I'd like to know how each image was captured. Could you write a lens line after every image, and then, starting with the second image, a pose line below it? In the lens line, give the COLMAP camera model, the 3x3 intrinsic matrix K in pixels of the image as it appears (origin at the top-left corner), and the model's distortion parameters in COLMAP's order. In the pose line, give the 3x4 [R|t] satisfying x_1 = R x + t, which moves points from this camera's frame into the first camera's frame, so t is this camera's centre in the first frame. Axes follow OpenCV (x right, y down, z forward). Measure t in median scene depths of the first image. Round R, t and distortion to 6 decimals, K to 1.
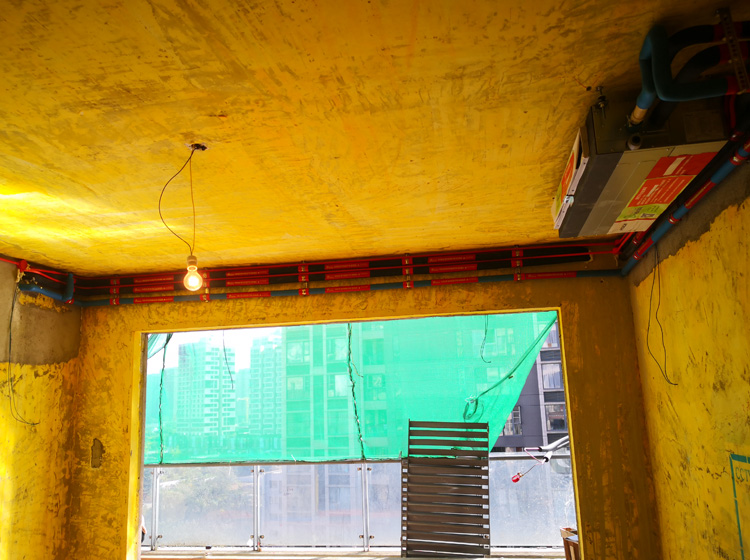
lens RADIAL K [[627.5, 0, 369.2], [0, 627.5, 282.9], [0, 0, 1]] dist [0.038232, -0.066471]
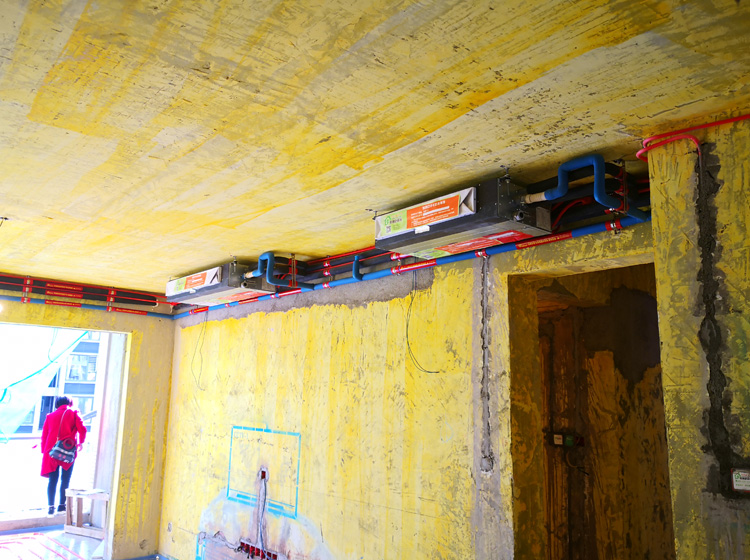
lens RADIAL K [[627.5, 0, 375.5], [0, 627.5, 278.4], [0, 0, 1]] dist [0.038232, -0.066471]
pose [[0.630135, 0.199582, 0.750398, -0.486697], [-0.197308, 0.975838, -0.093855, -0.062580], [-0.750999, -0.088918, 0.654289, -0.414708]]
